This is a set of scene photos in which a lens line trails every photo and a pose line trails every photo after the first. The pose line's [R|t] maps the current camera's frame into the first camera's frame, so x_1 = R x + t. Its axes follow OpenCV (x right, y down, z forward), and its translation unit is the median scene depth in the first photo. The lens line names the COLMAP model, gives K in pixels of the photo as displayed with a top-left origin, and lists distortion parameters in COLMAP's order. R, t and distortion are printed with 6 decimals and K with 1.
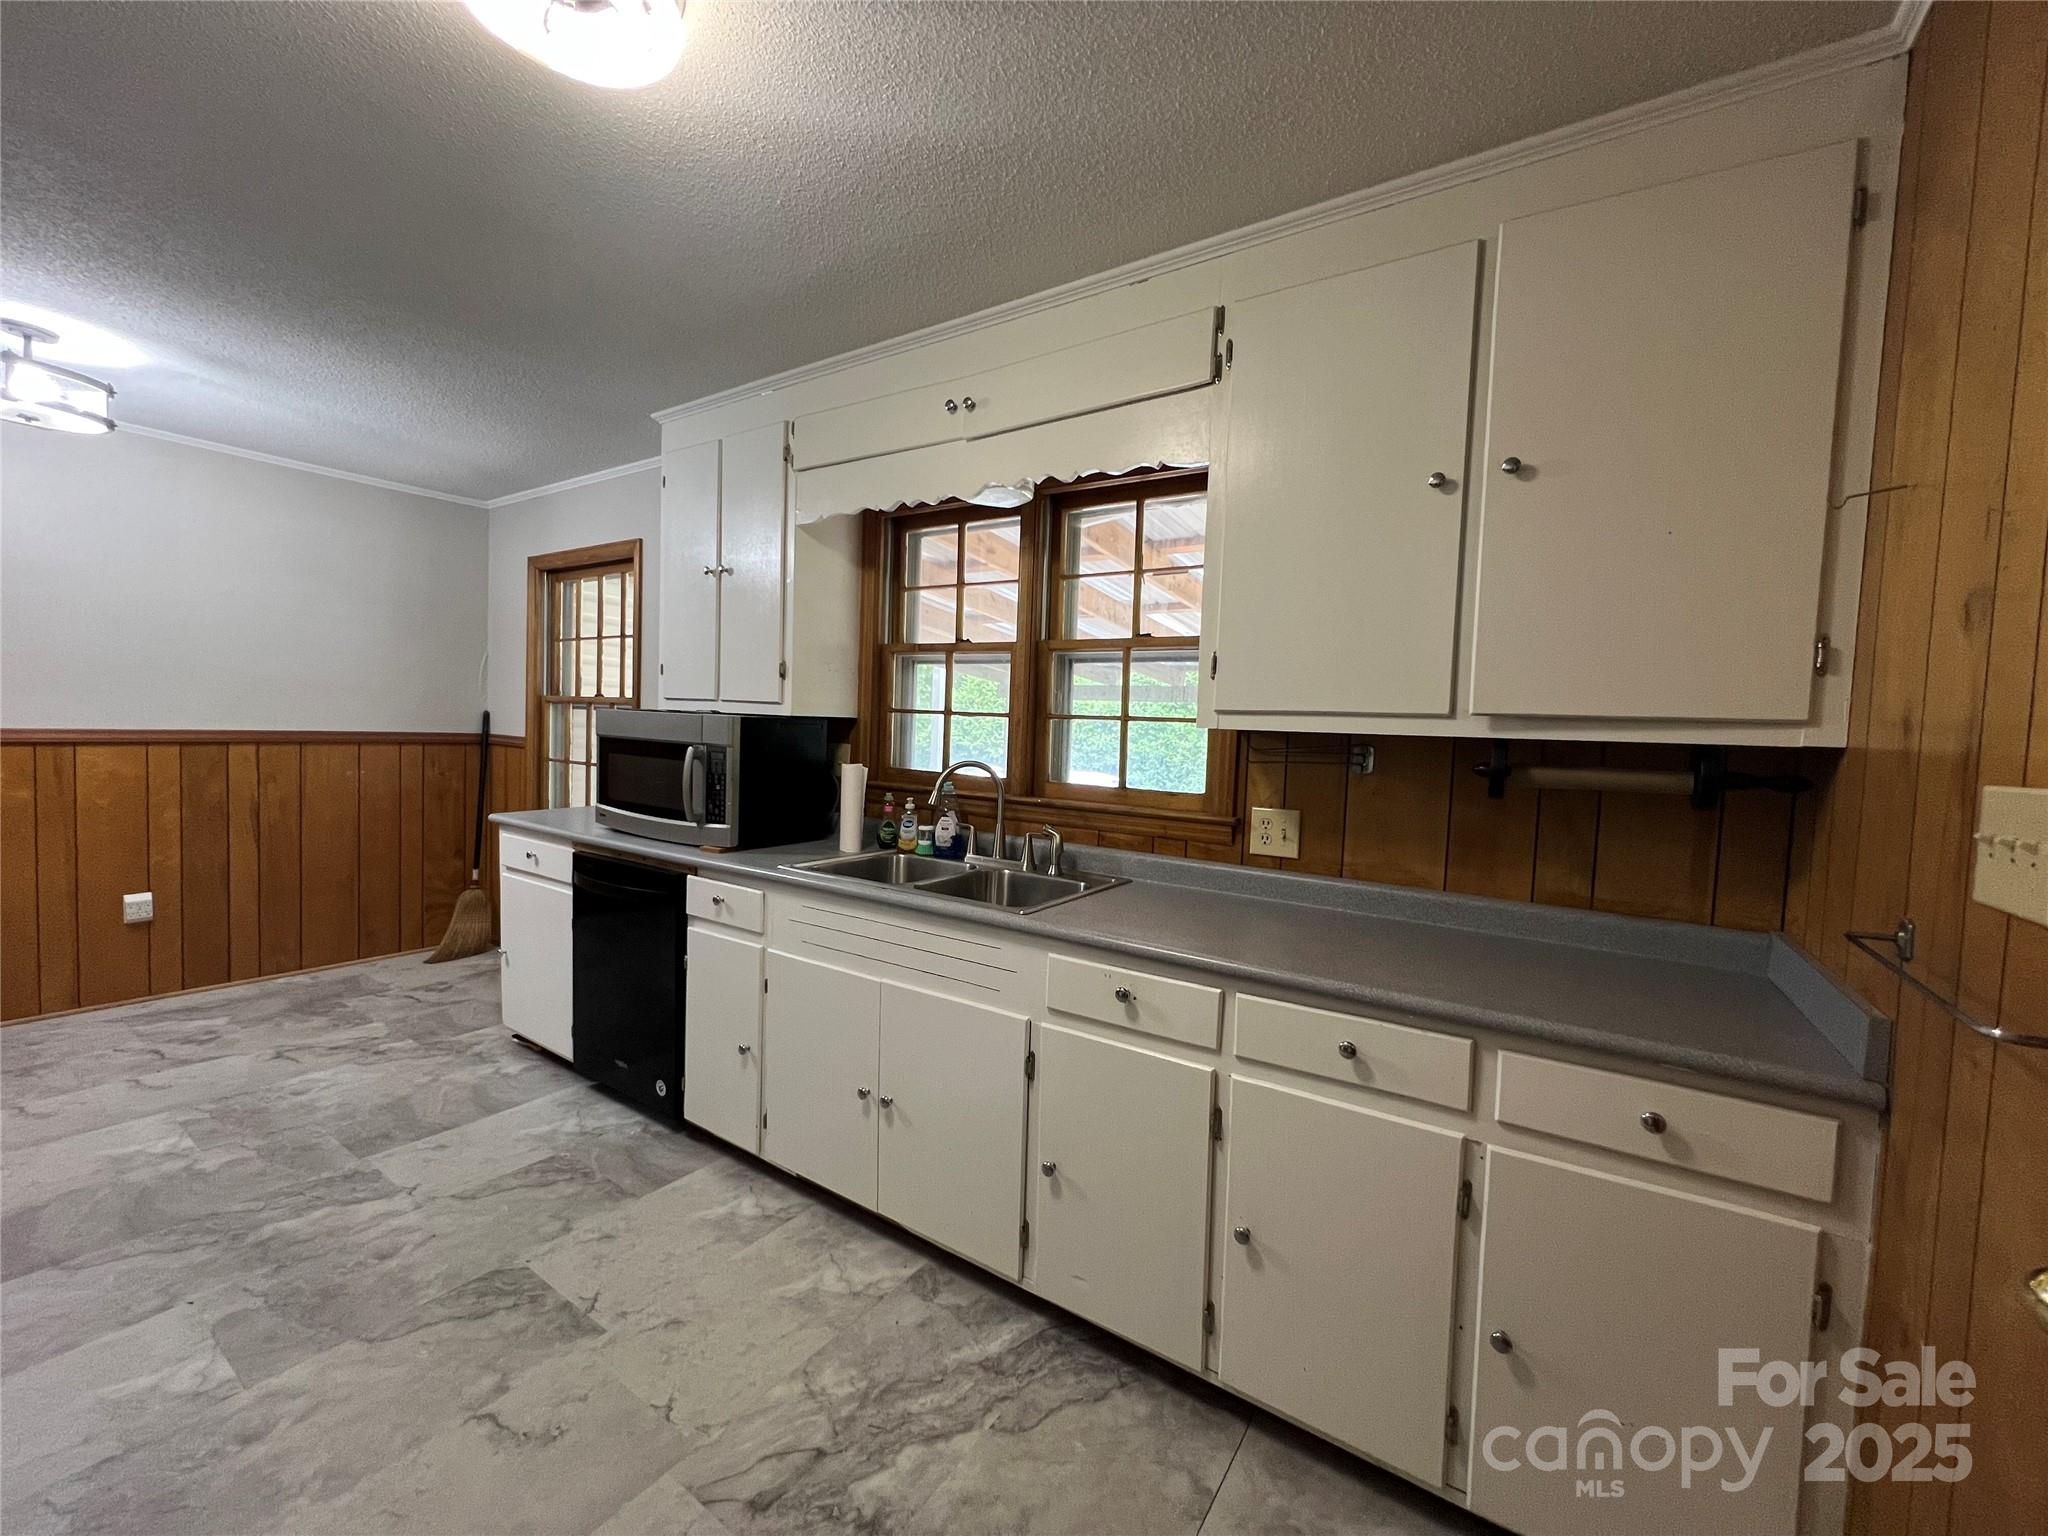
lens RADIAL K [[818.0, 0, 1019.8], [0, 818.0, 763.8], [0, 0, 1]] dist [-0.001029, -0.000033]
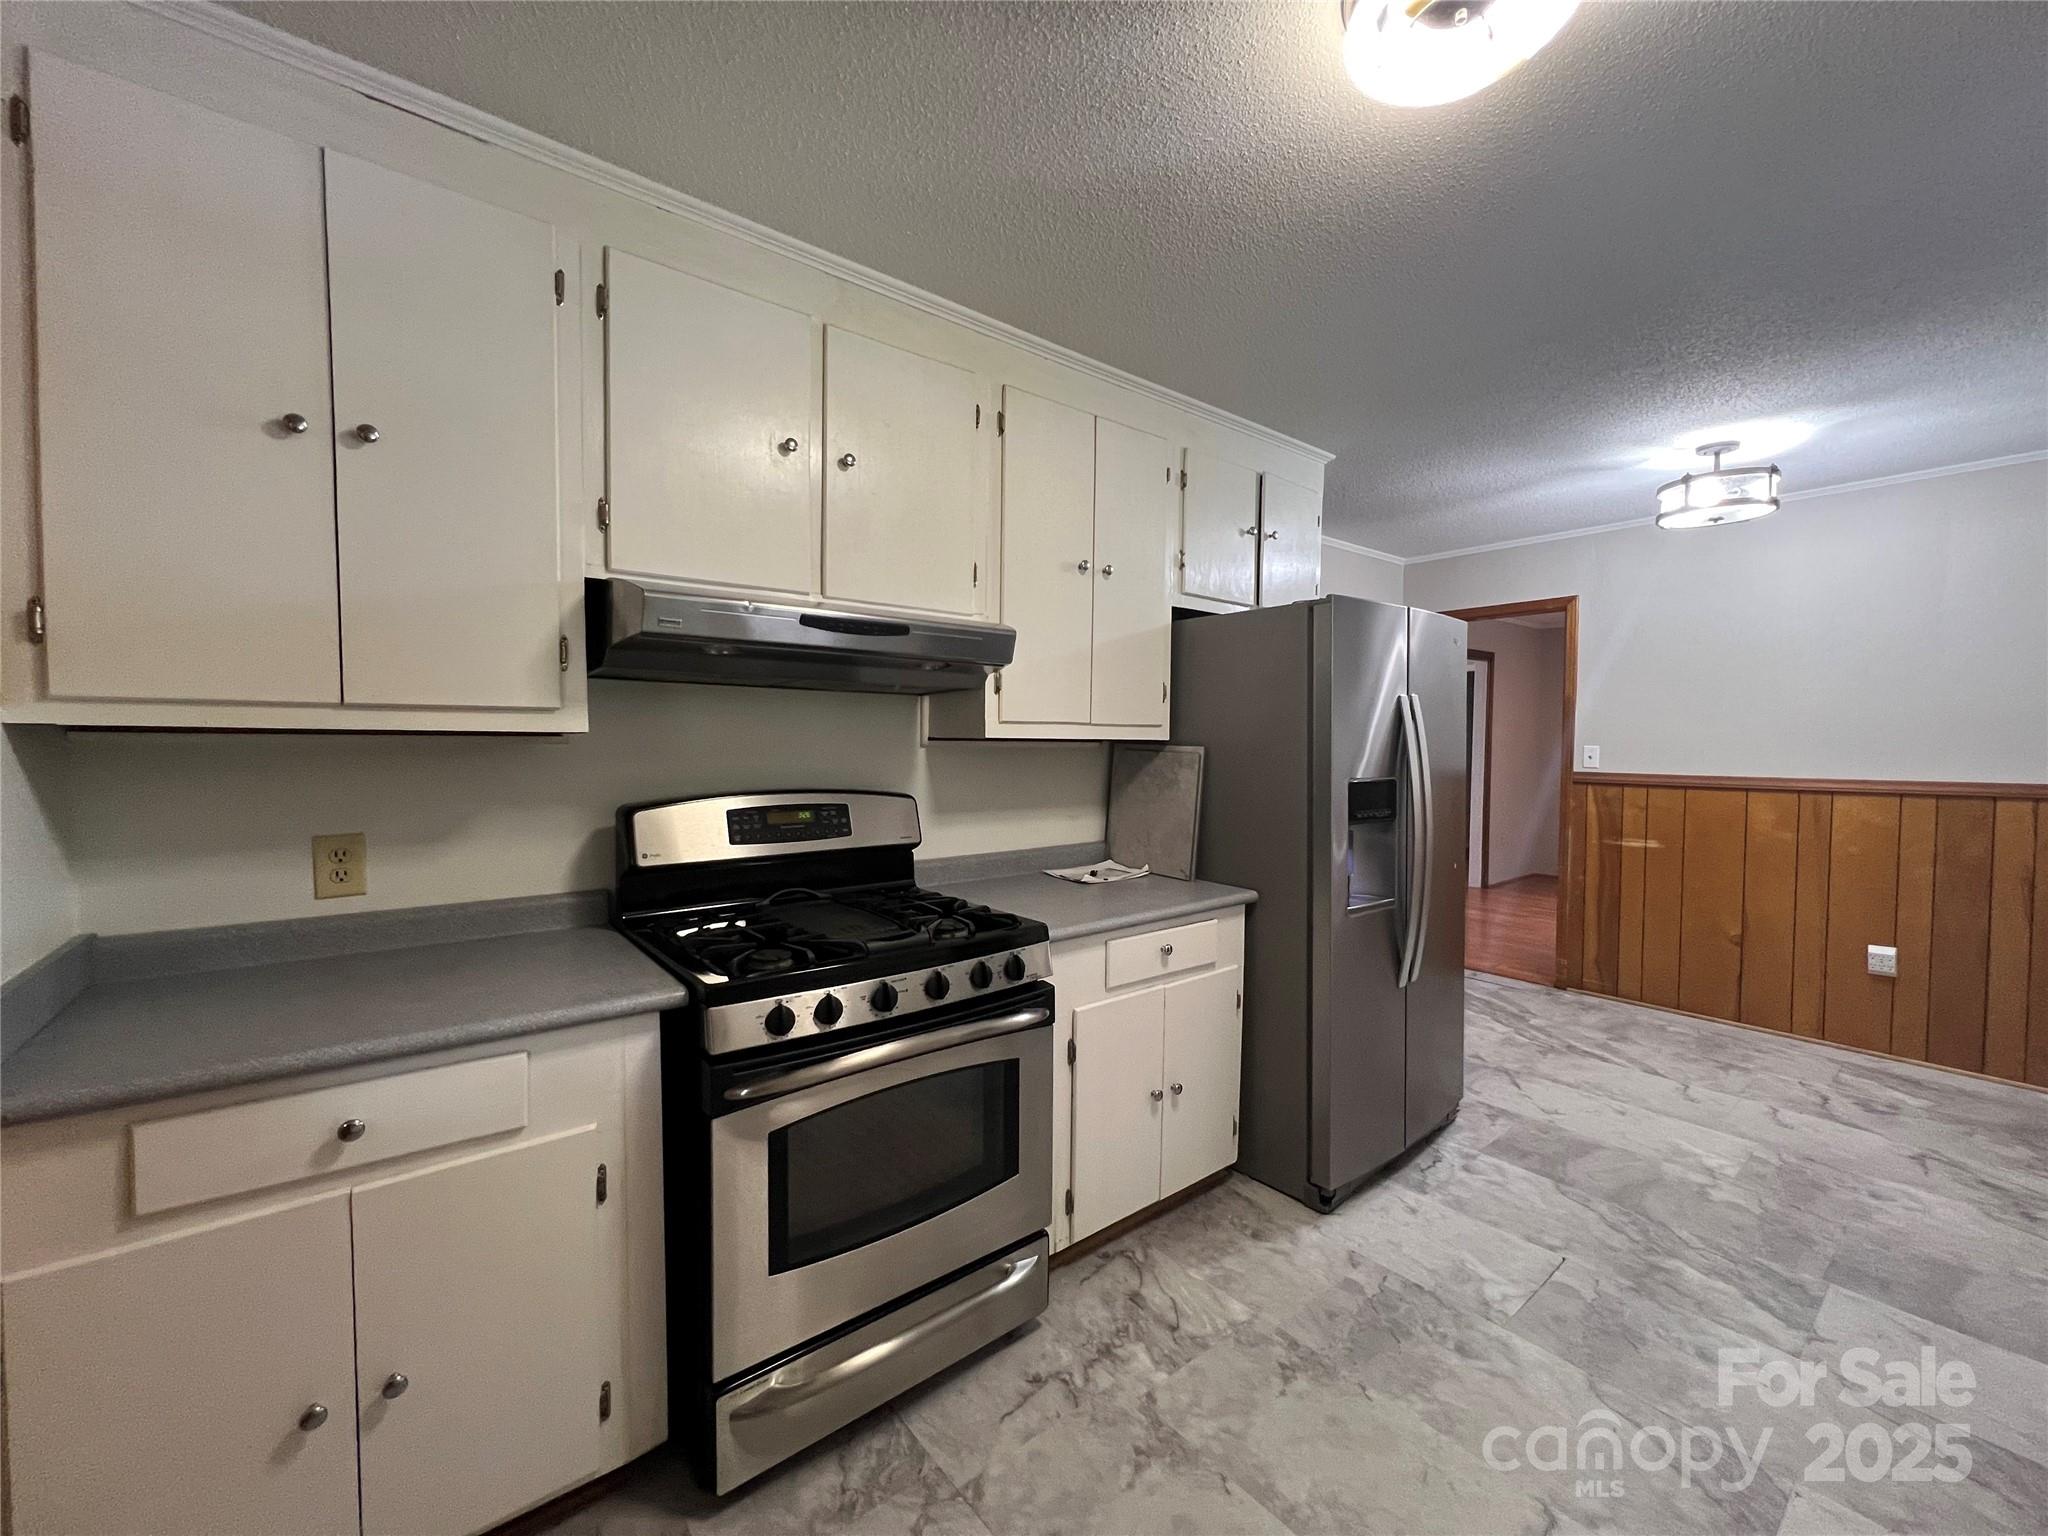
lens RADIAL K [[814.5, 0, 1018.5], [0, 814.5, 766.2], [0, 0, 1]] dist [0.000227, -0.000182]
pose [[-0.302344, -0.007517, -0.953169, 0.241232], [-0.059429, 0.998172, 0.010978, -0.010221], [0.951344, 0.059965, -0.302238, 0.391375]]
